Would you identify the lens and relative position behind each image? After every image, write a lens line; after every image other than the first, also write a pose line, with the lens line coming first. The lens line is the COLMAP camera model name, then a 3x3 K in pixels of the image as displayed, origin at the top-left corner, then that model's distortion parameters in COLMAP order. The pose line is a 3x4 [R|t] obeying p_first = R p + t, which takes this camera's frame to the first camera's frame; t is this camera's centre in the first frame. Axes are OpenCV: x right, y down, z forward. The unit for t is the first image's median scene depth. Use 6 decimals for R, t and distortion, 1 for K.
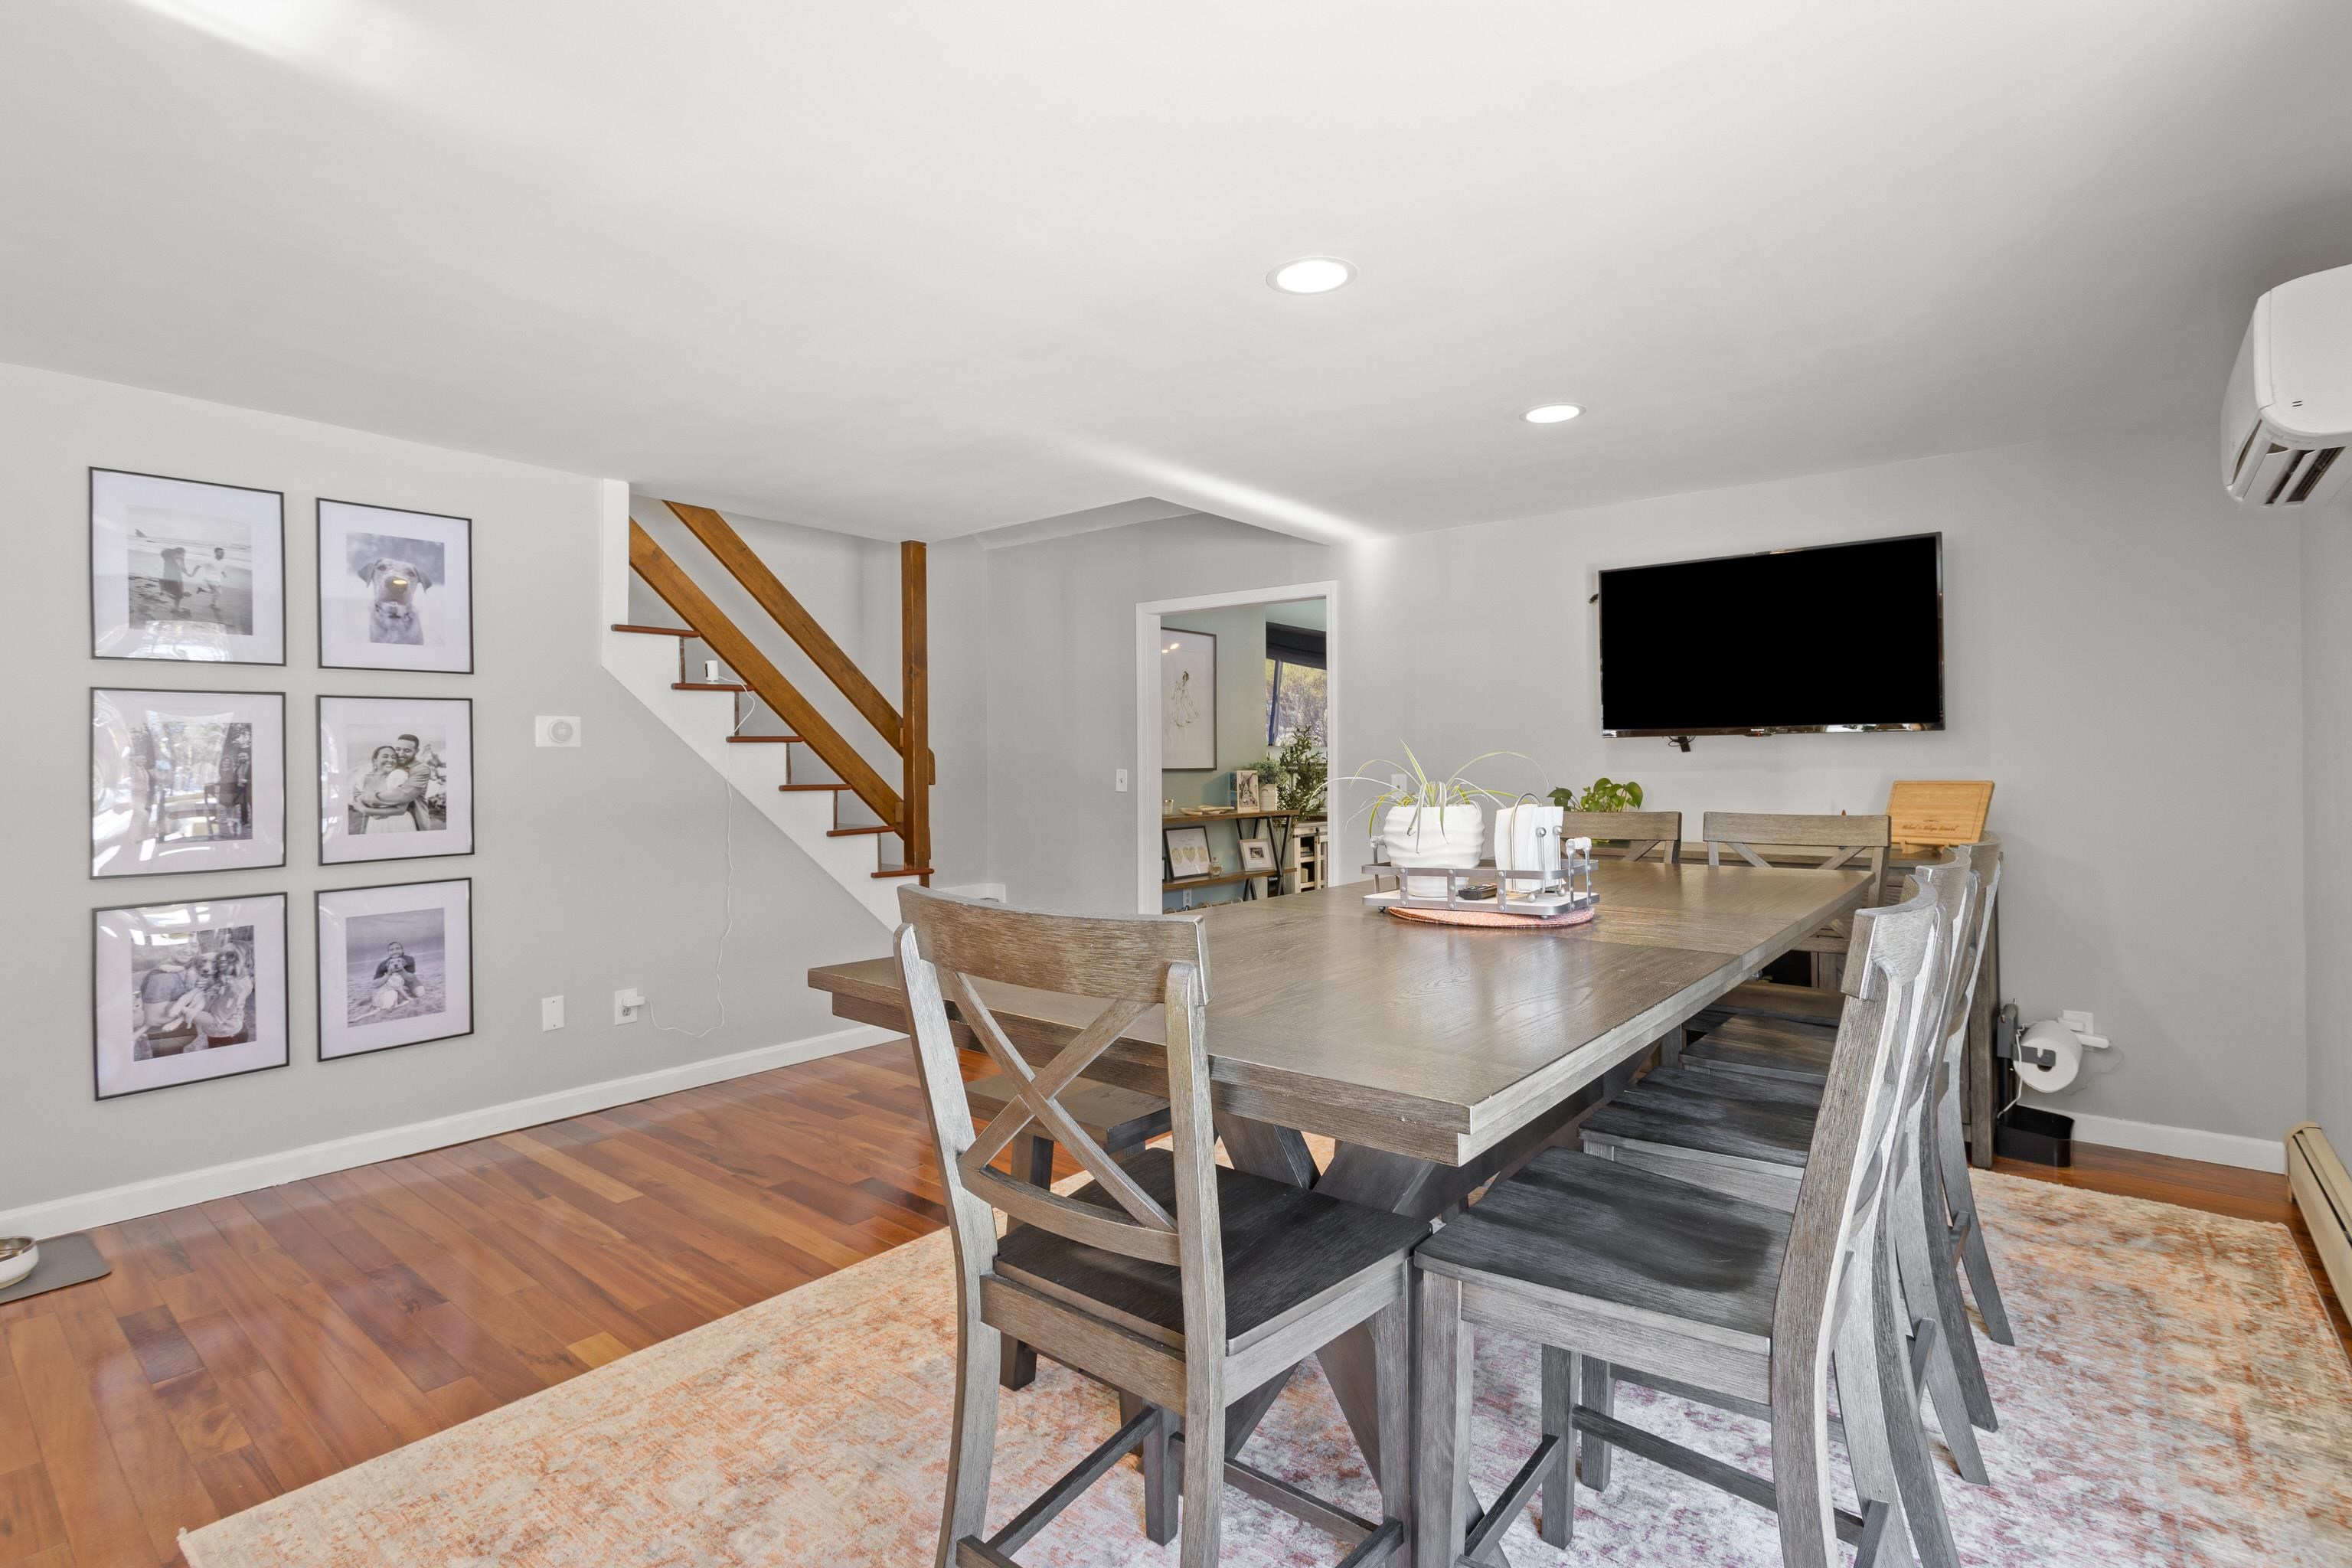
lens RADIAL K [[1111.8, 0, 1180.6], [0, 1111.8, 772.8], [0, 0, 1]] dist [-0.000615, 0.001468]
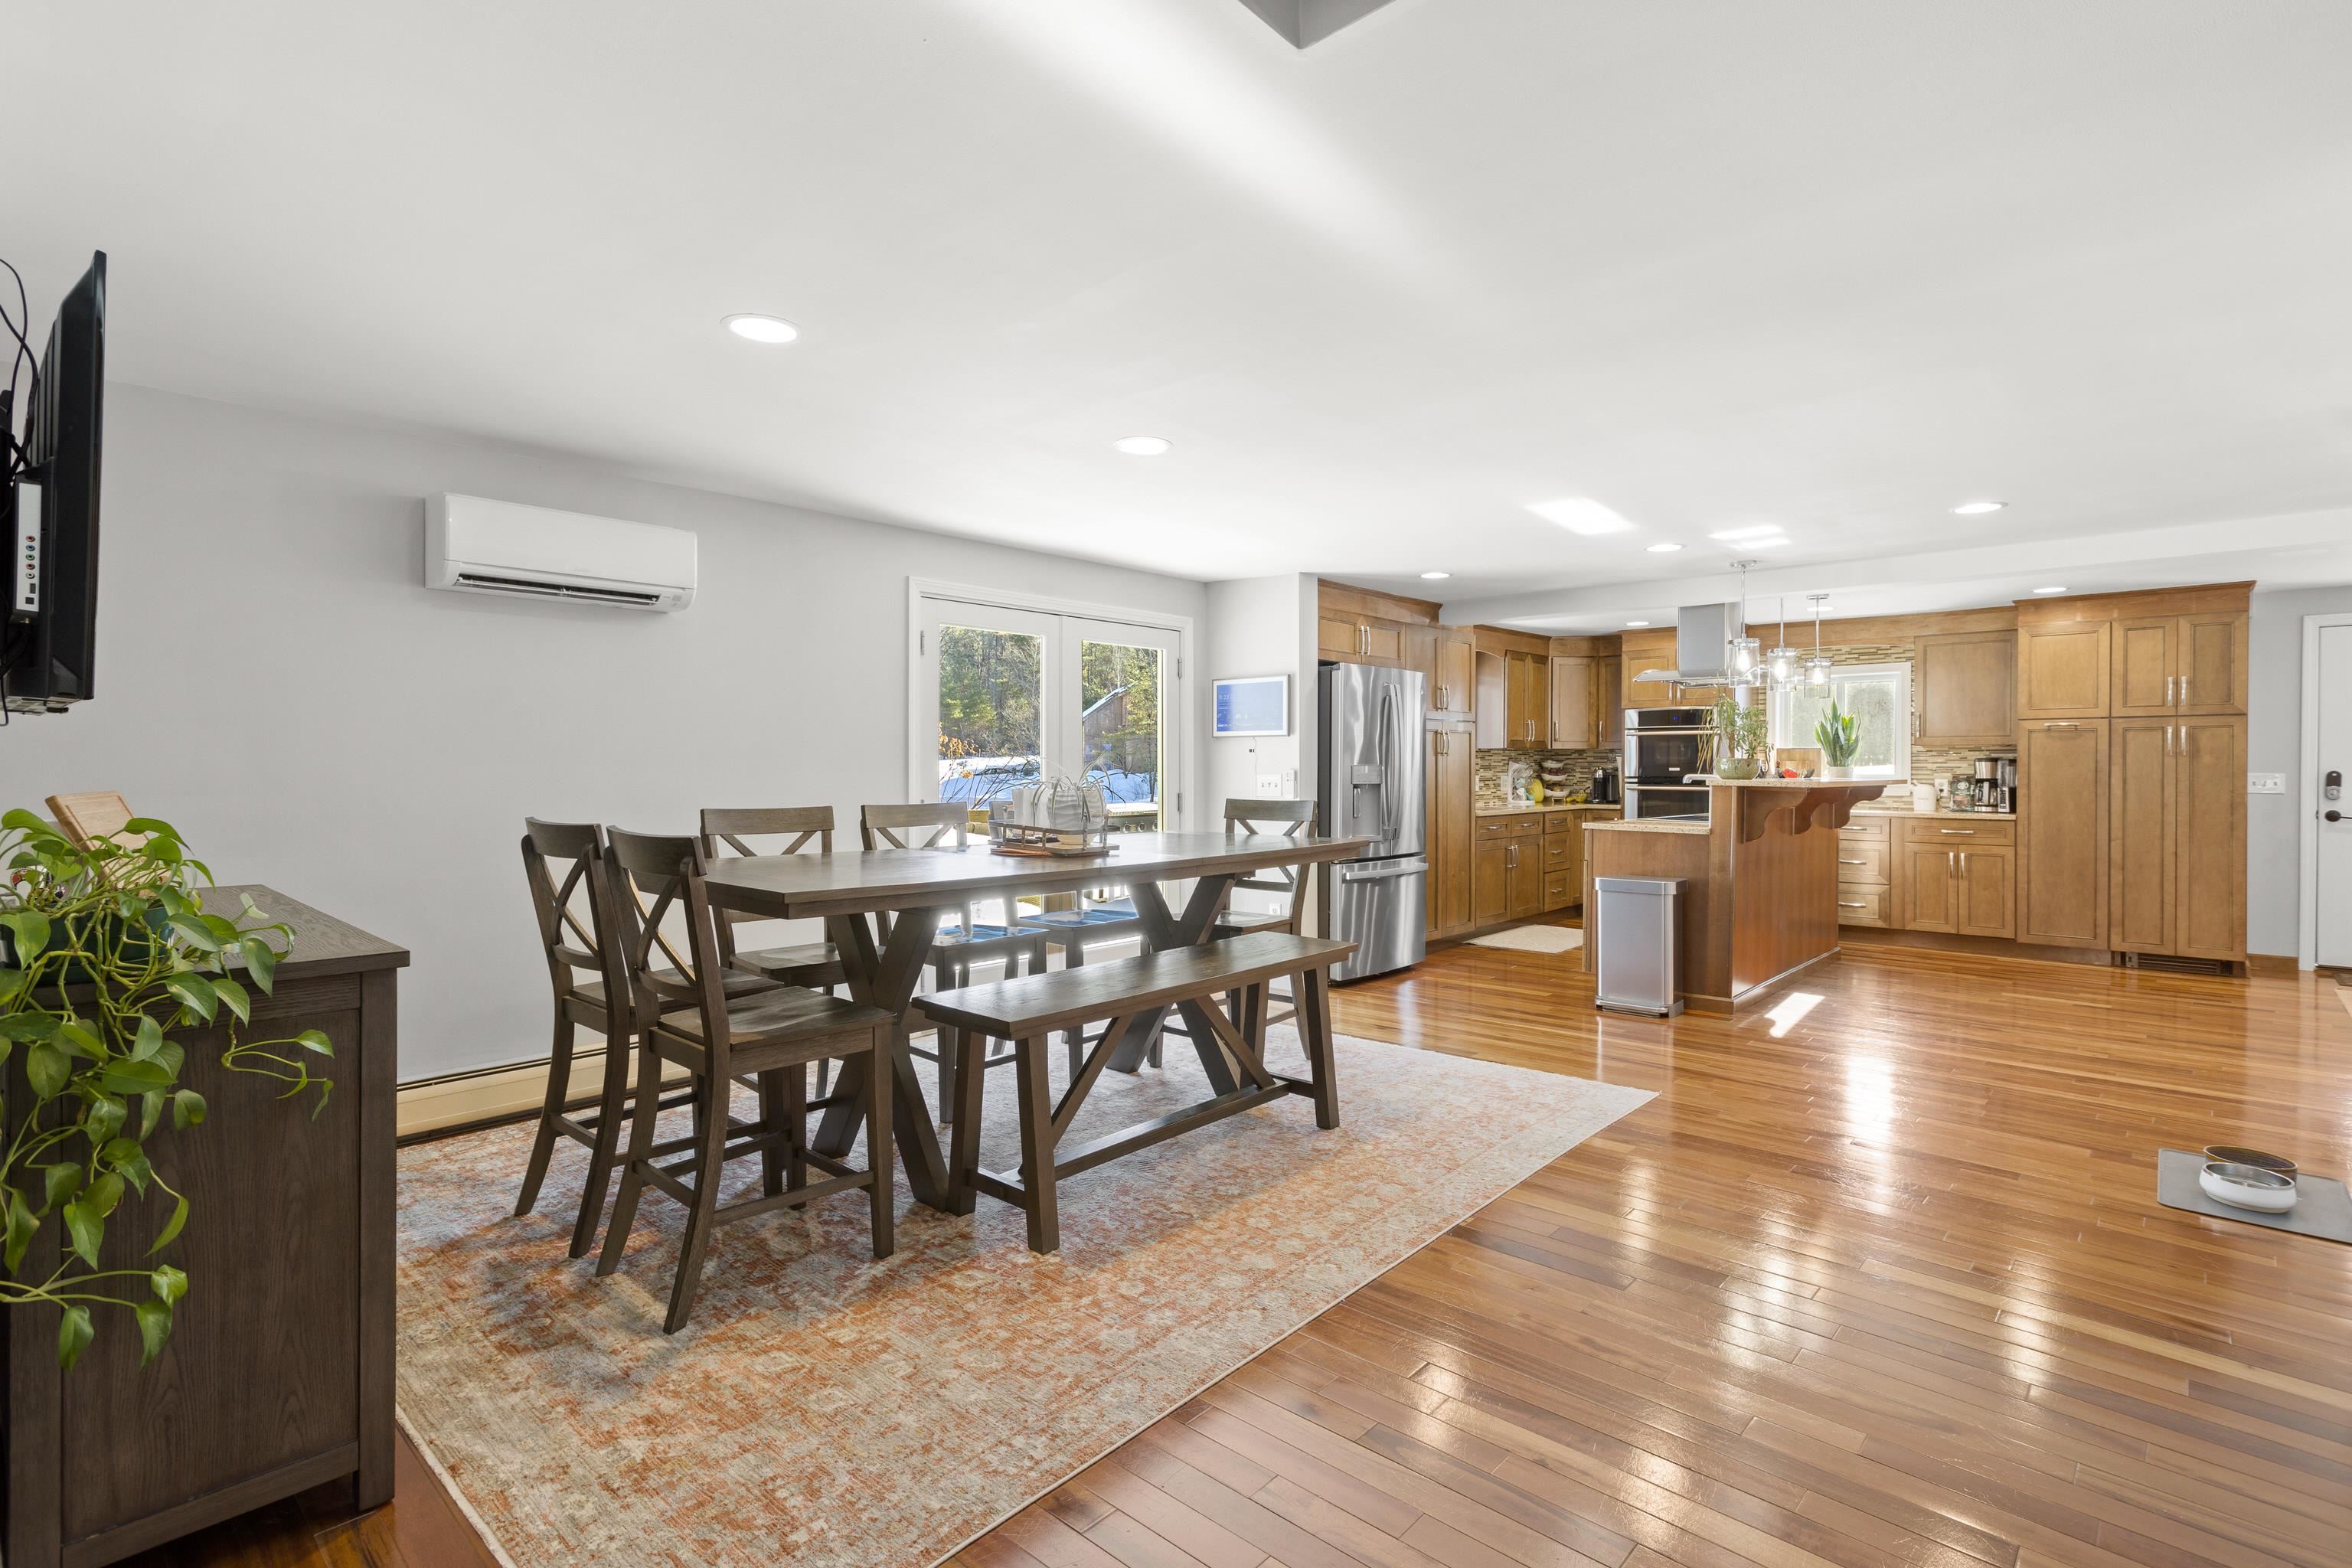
lens RADIAL K [[1111.8, 0, 1191.4], [0, 1111.8, 774.8], [0, 0, 1]] dist [-0.000615, 0.001468]
pose [[-0.998819, 0.002670, 0.048516, -0.016532], [0.003594, 0.999813, 0.018980, -0.015935], [-0.048456, 0.019132, -0.998642, 1.673299]]
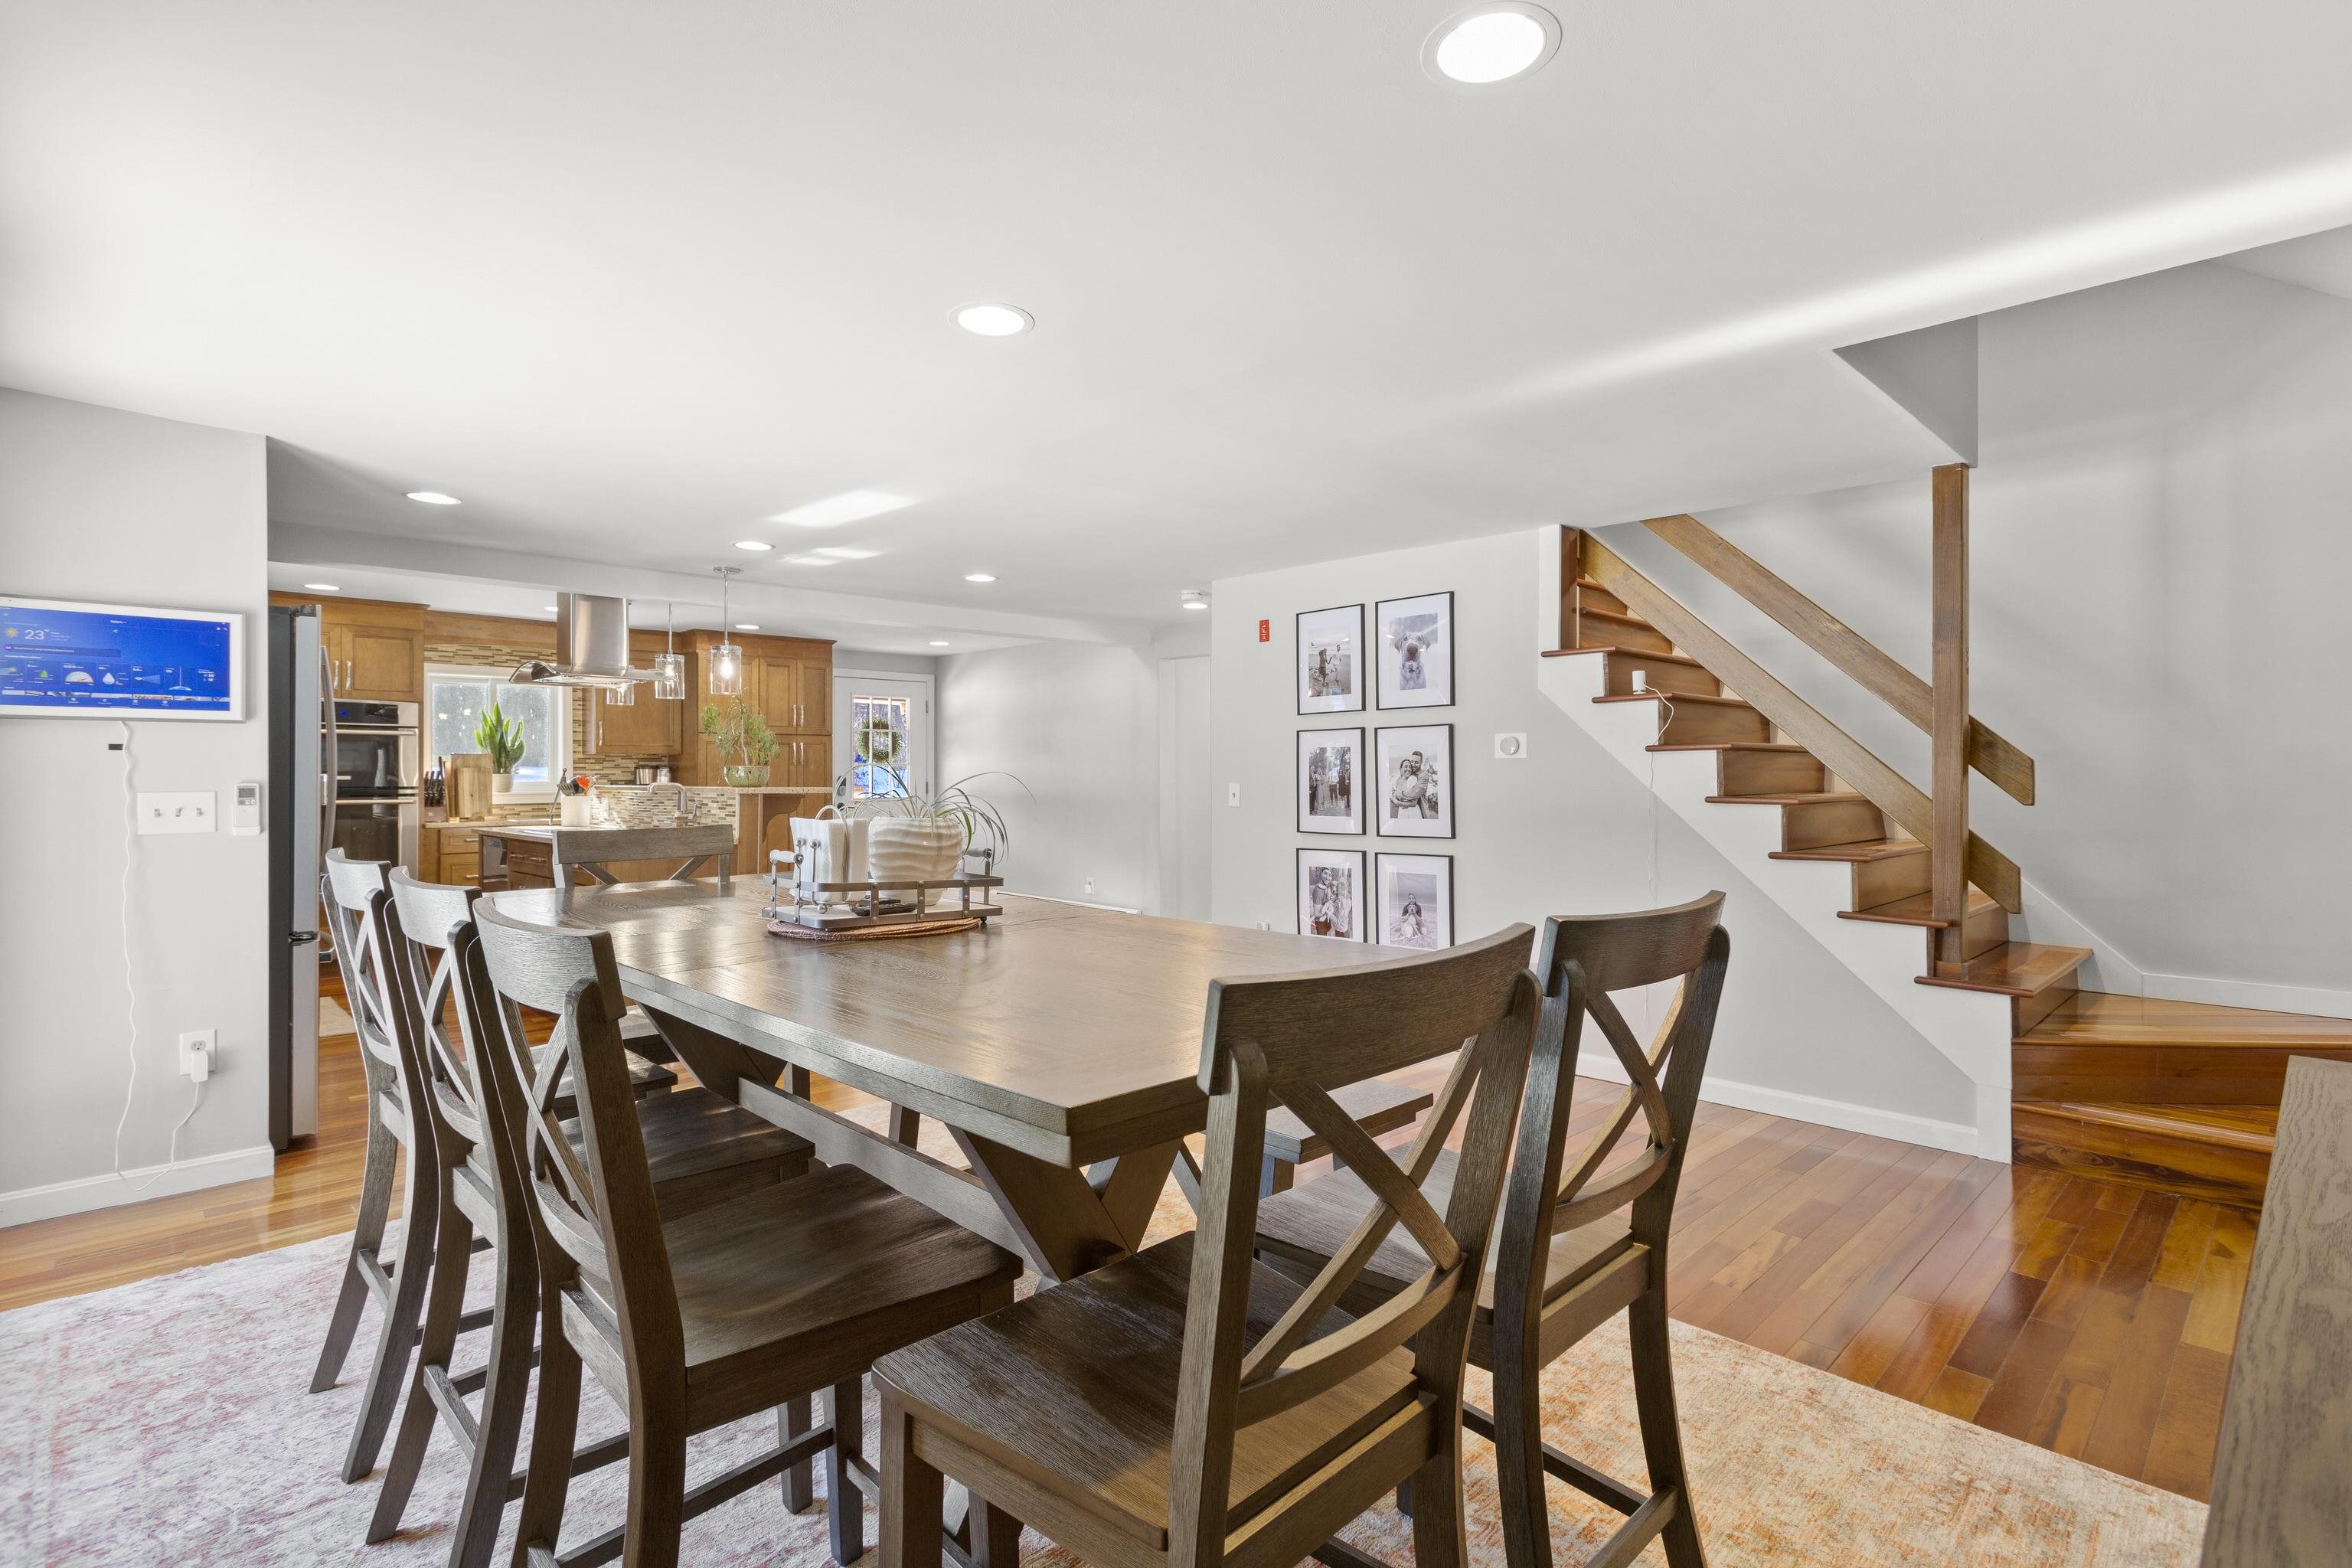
lens RADIAL K [[1111.8, 0, 1186.4], [0, 1111.8, 771.0], [0, 0, 1]] dist [-0.000615, 0.001468]
pose [[-0.106531, 0.004323, -0.994300, 0.771621], [-0.009252, 0.999943, 0.005339, -0.013698], [0.994266, 0.009768, -0.106484, 0.854537]]
